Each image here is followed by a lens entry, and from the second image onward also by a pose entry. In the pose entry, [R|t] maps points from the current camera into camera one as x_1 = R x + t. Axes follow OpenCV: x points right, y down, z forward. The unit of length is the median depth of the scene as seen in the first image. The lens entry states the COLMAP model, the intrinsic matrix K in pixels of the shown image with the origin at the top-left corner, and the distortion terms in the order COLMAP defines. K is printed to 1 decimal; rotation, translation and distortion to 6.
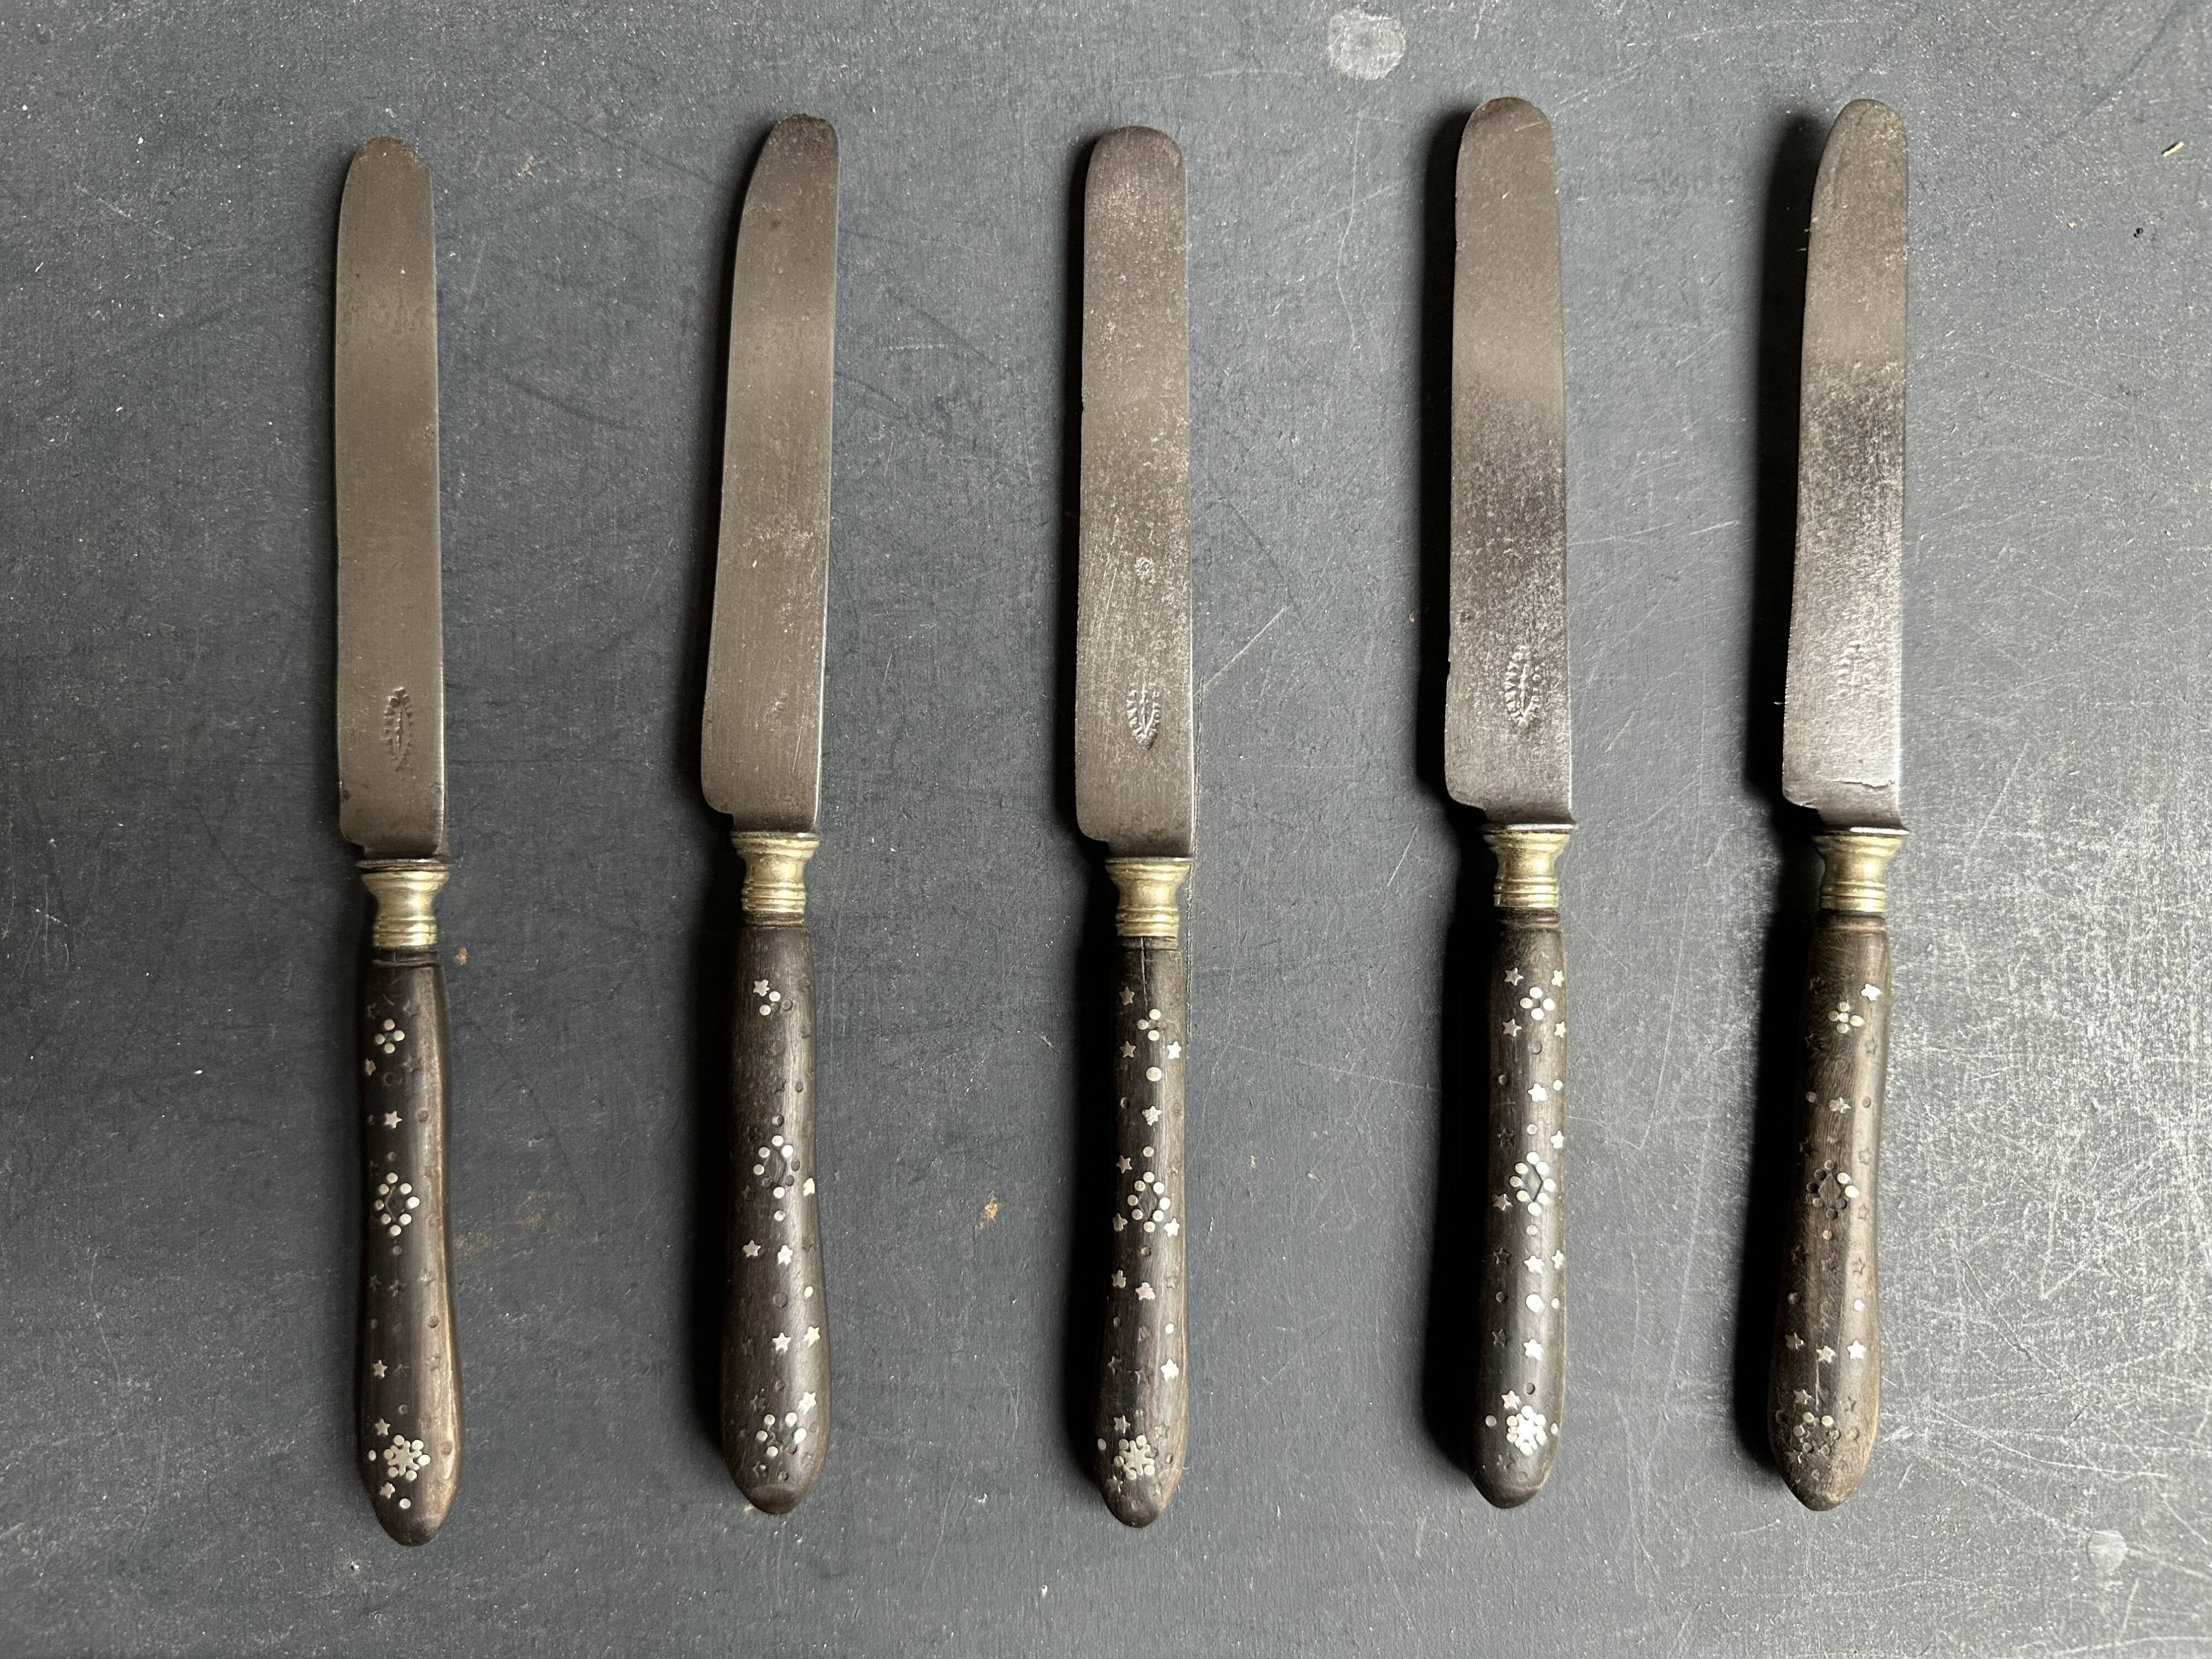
lens RADIAL K [[1624.6, 0, 1106.0], [0, 1624.6, 829.5], [0, 0, 1]] dist [0.148781, -0.432361]
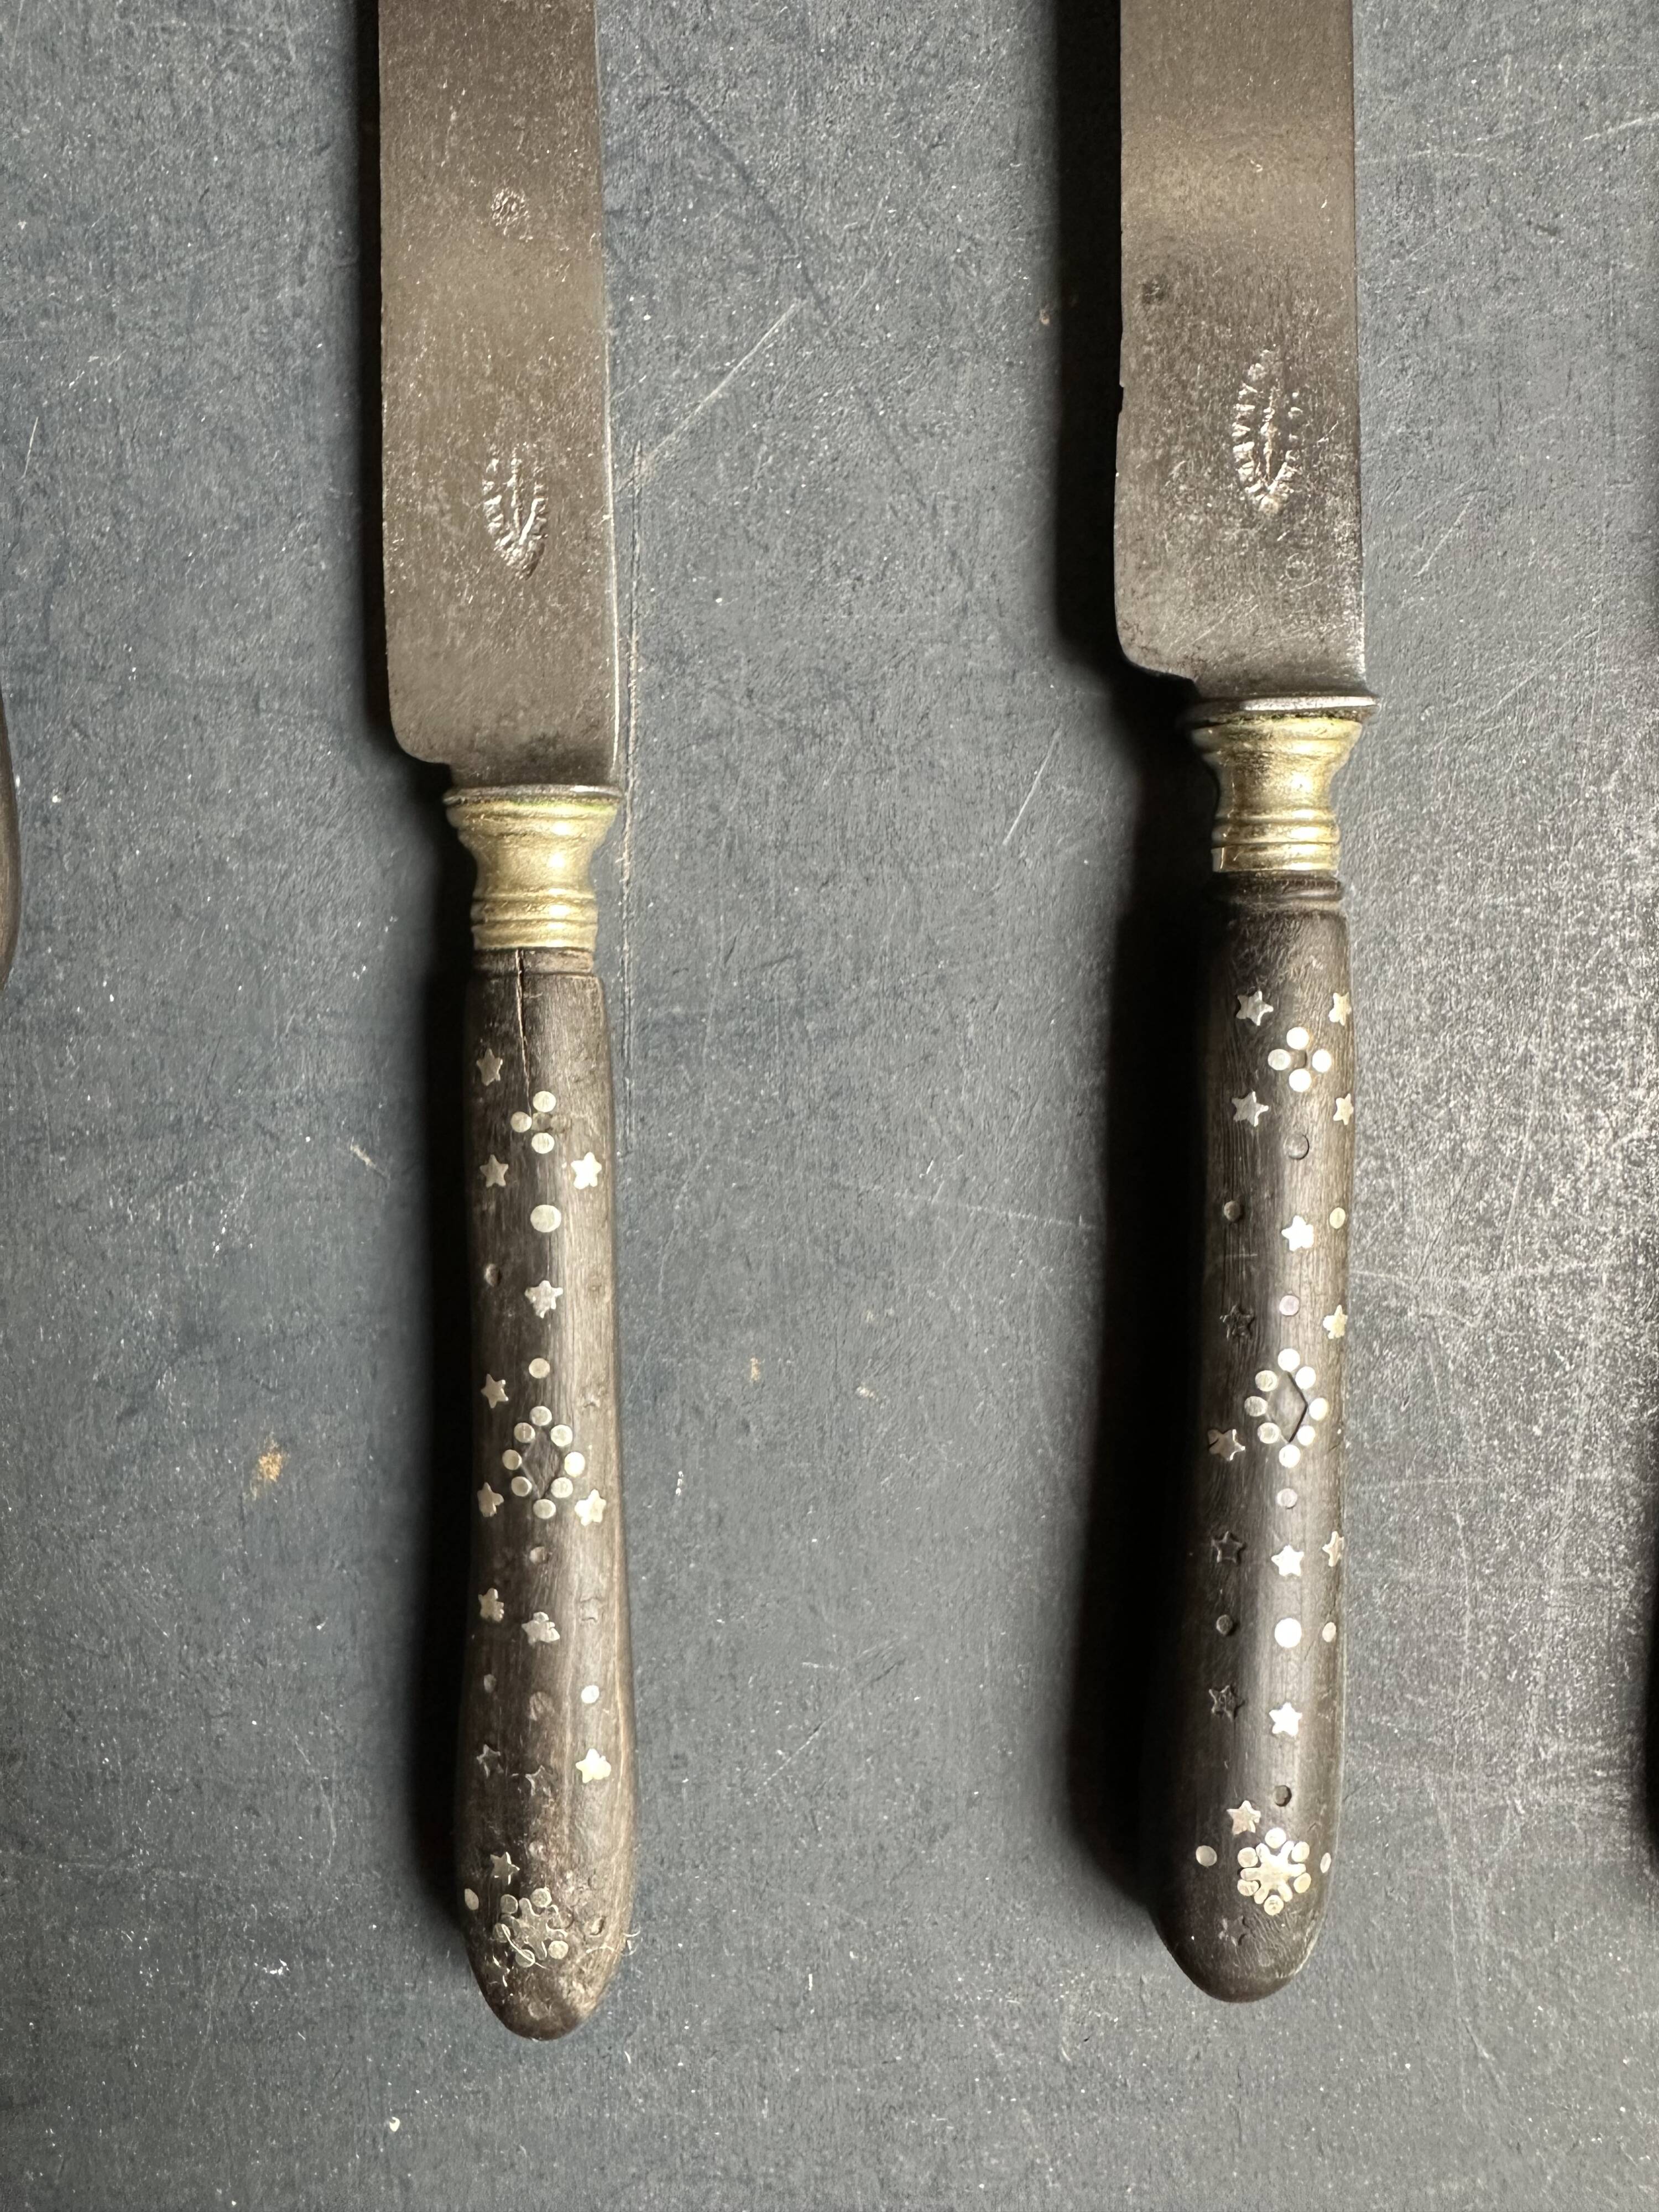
lens RADIAL K [[1610.1, 0, 699.7], [0, 1610.1, 1048.5], [0, 0, 1]] dist [-0.015809, 0.003880]
pose [[0.999634, -0.023468, -0.013455, 0.081493], [0.024542, 0.995980, 0.086145, 0.053291], [0.011380, -0.086443, 0.996192, 0.484917]]
